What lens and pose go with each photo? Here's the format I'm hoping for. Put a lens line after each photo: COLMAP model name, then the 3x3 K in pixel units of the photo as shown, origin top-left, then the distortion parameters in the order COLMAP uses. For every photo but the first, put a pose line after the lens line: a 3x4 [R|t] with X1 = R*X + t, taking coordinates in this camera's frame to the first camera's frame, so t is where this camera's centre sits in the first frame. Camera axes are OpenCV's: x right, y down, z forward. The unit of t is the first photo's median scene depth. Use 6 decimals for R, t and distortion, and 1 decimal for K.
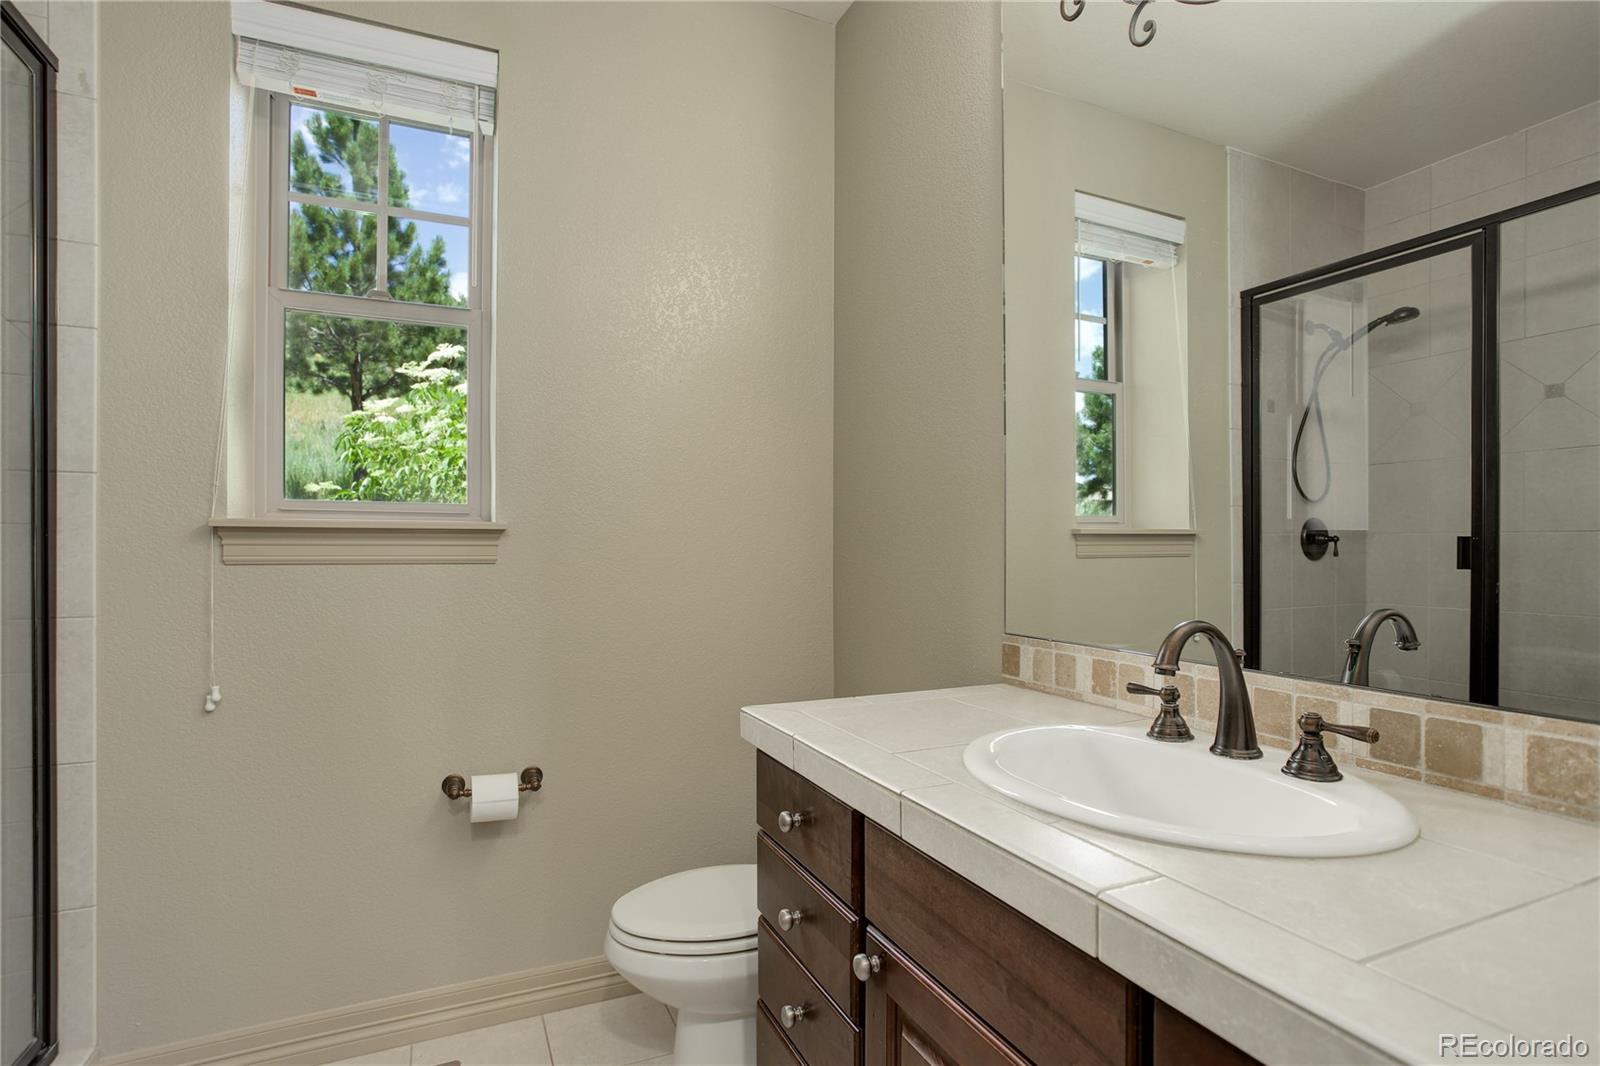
lens RADIAL K [[782.9, 0, 798.7], [0, 782.9, 542.2], [0, 0, 1]] dist [-0.001316, 0.000258]
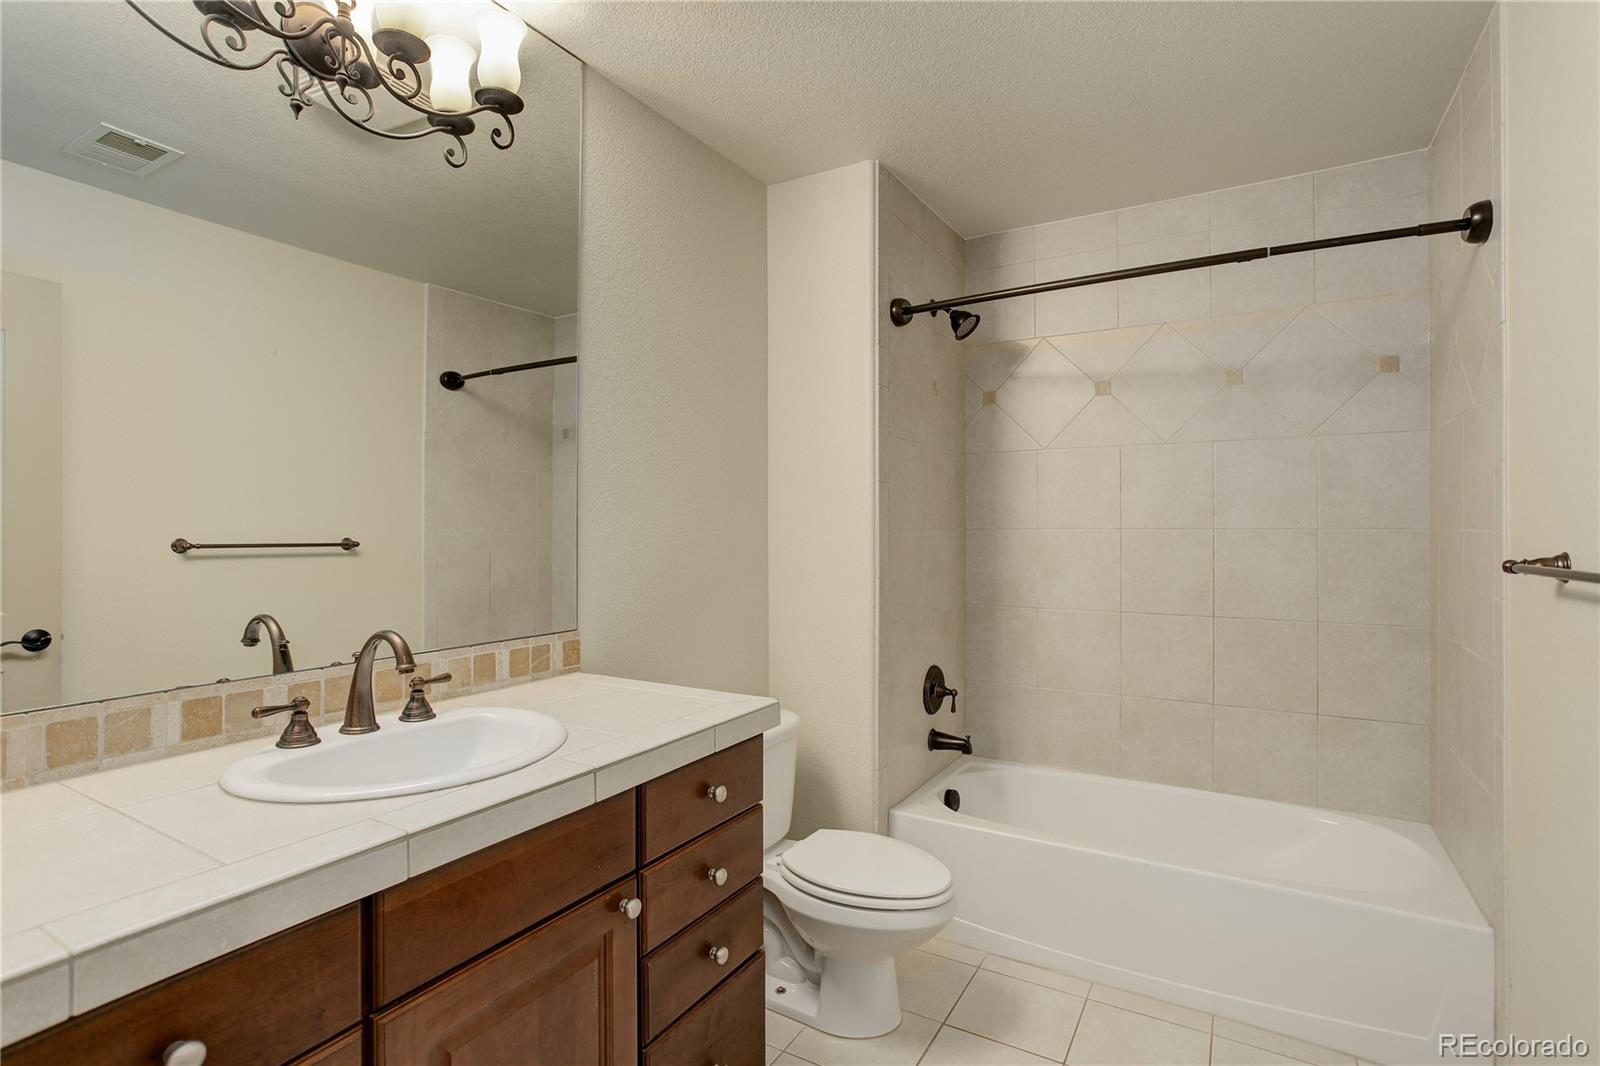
lens RADIAL K [[782.9, 0, 797.0], [0, 782.9, 531.4], [0, 0, 1]] dist [-0.001316, 0.000258]
pose [[-0.574435, -0.005583, 0.818531, -0.953356], [-0.011429, 0.999934, -0.001200, -0.059314], [-0.818470, -0.010045, -0.574461, 1.262637]]
